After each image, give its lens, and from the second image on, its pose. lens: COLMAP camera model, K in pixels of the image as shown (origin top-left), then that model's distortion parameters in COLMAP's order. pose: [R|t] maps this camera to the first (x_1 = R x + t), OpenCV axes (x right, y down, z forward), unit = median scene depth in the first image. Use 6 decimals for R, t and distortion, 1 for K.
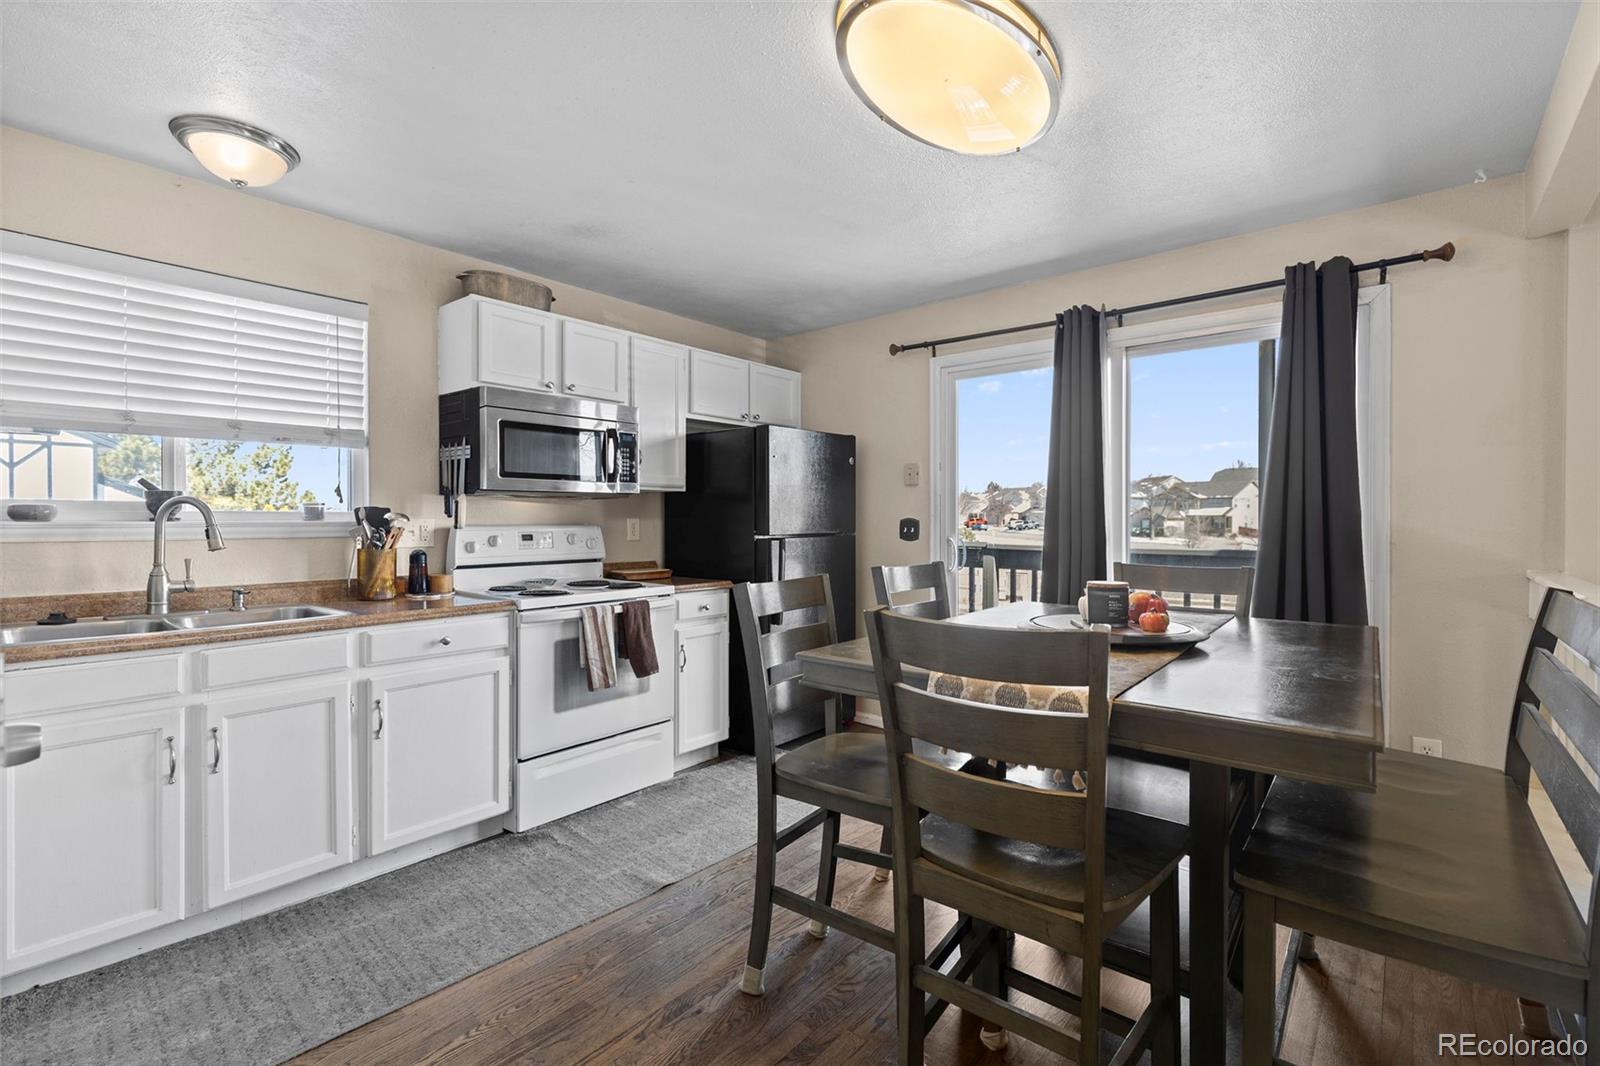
lens RADIAL K [[719.0, 0, 802.7], [0, 719.0, 521.5], [0, 0, 1]] dist [0.007808, -0.000613]
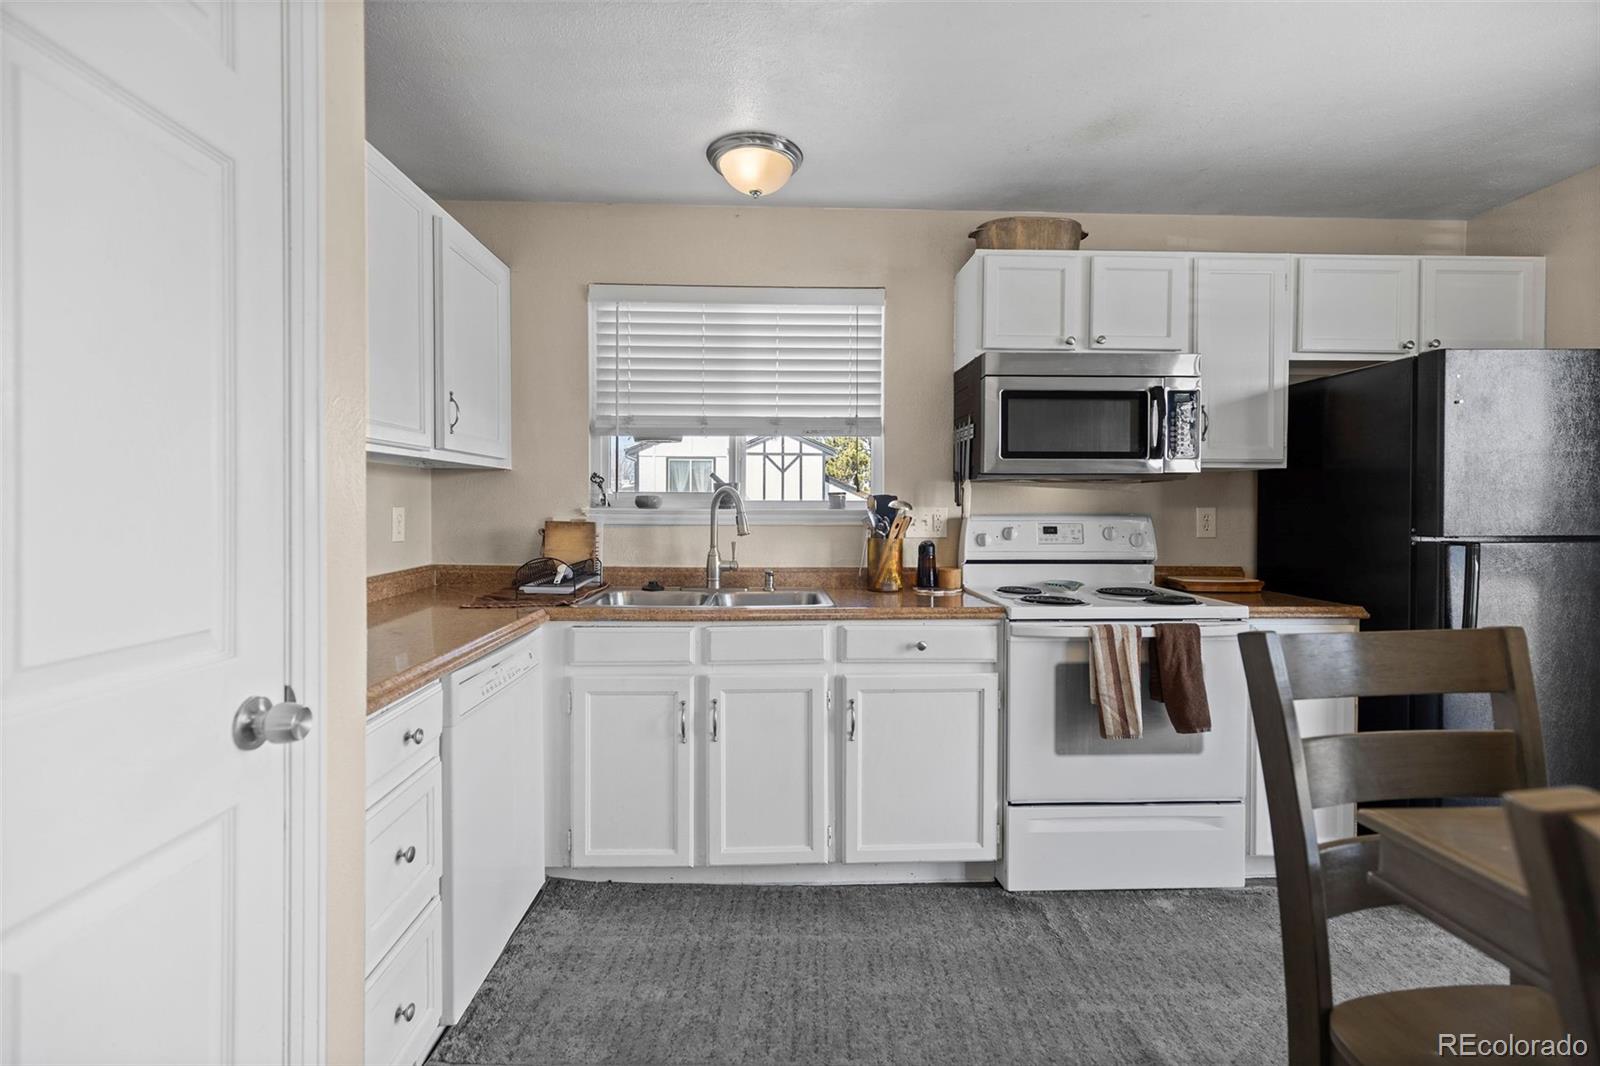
lens RADIAL K [[726.5, 0, 799.6], [0, 726.5, 516.0], [0, 0, 1]] dist [0.009855, -0.000771]
pose [[0.671538, 0.010672, -0.740894, 0.051832], [-0.006021, 0.999942, 0.008946, 0.000015], [0.740946, -0.001546, 0.671563, 0.249984]]
